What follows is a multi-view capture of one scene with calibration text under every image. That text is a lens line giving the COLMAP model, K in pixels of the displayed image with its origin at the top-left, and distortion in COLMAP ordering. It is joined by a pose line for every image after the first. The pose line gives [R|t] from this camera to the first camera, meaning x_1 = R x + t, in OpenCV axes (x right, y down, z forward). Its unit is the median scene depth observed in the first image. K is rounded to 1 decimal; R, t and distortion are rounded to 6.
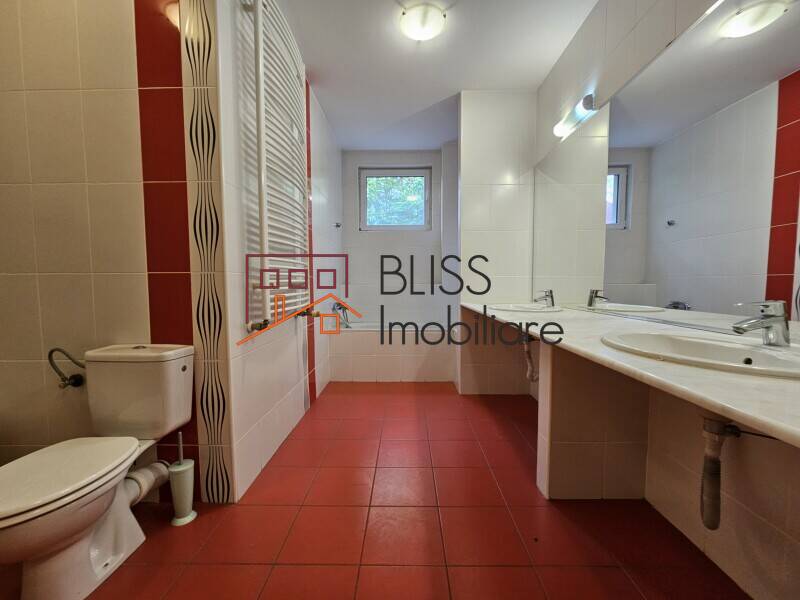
lens RADIAL K [[324.5, 0, 400.0], [0, 324.5, 300.0], [0, 0, 1]] dist [0.000688, 0.000113]
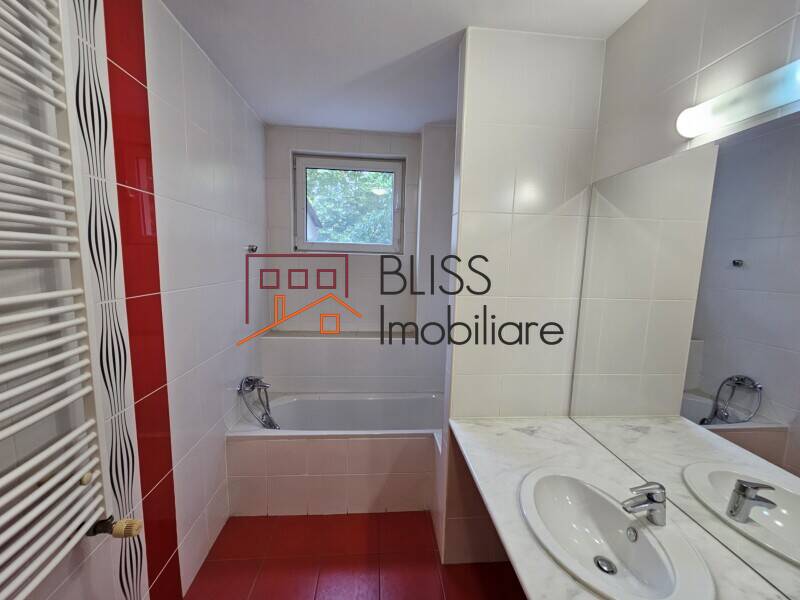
lens RADIAL K [[324.5, 0, 400.0], [0, 324.5, 300.0], [0, 0, 1]] dist [0.000688, 0.000113]
pose [[0.995258, 0.019029, 0.095396, 0.030280], [-0.025801, 0.997194, 0.070272, -0.176003], [-0.093791, -0.072401, 0.992956, 0.335659]]
